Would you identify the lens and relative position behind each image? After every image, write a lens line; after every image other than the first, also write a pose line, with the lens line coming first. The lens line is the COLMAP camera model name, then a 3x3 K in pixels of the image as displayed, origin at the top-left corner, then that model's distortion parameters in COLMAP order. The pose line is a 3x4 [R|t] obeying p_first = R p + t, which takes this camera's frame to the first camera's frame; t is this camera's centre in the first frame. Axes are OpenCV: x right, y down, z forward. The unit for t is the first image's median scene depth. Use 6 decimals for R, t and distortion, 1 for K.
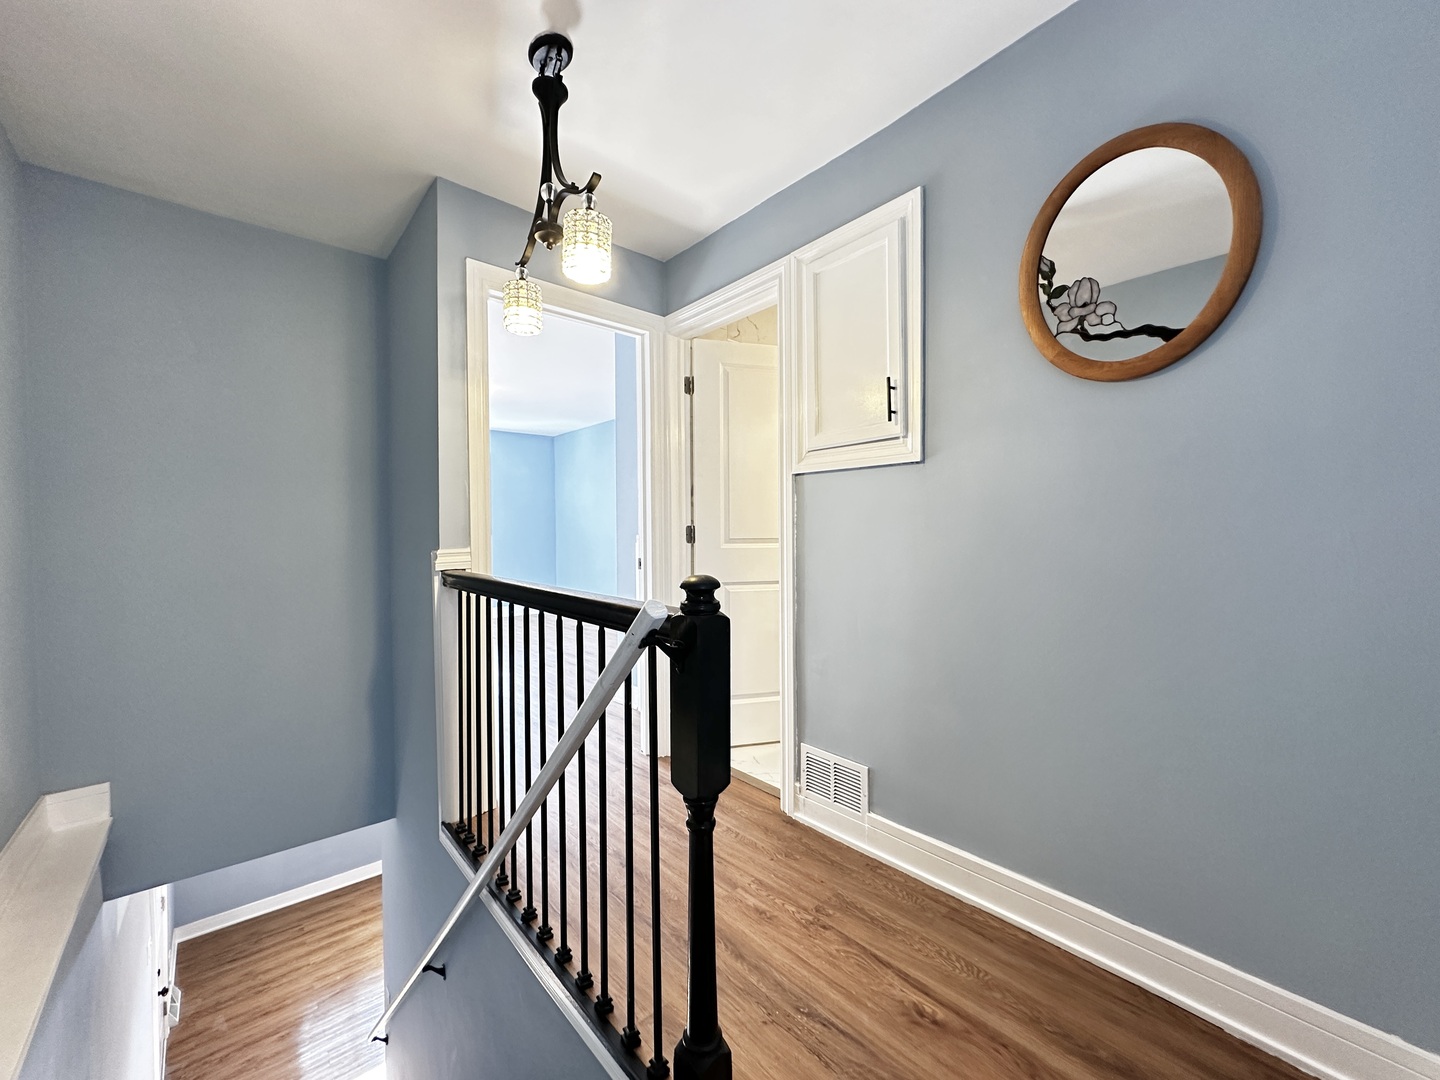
lens RADIAL K [[571.4, 0, 722.4], [0, 571.4, 538.2], [0, 0, 1]] dist [-0.002192, 0.000653]
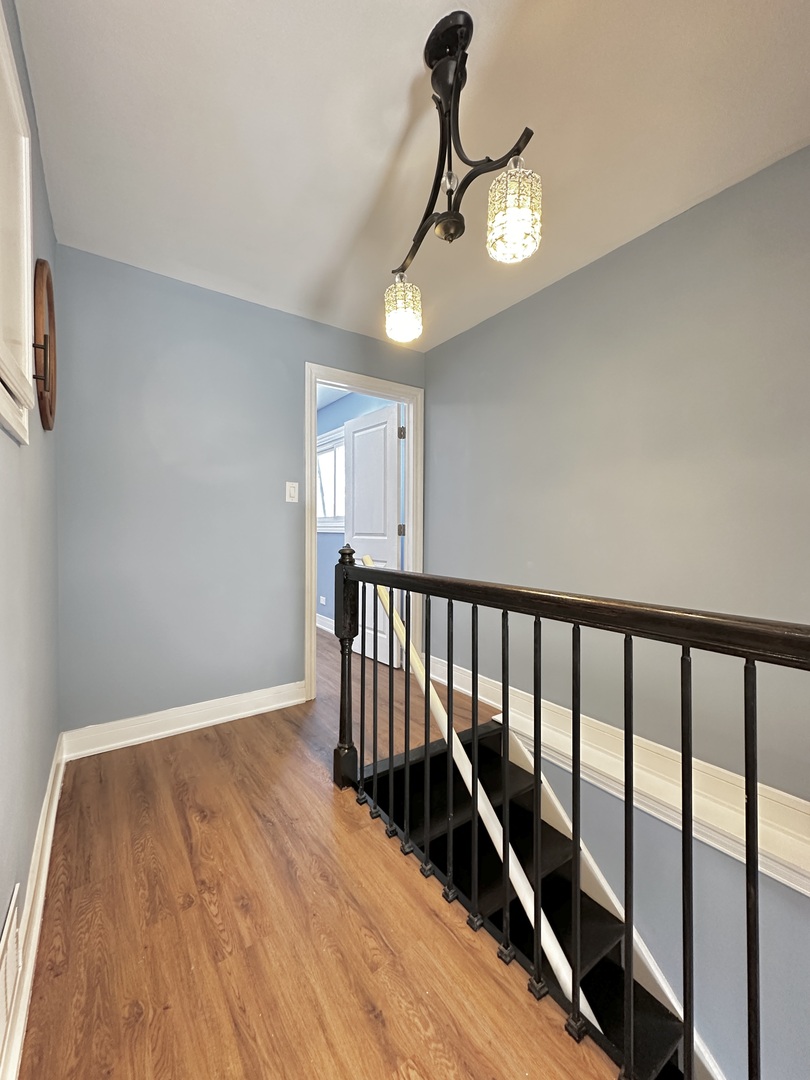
lens RADIAL K [[428.5, 0, 402.1], [0, 428.5, 533.4], [0, 0, 1]] dist [-0.002192, 0.000653]
pose [[-0.993924, 0.003918, 0.110002, -0.318009], [0.005054, 0.999937, 0.010049, -0.009480], [-0.109955, 0.010544, -0.993881, 1.859948]]
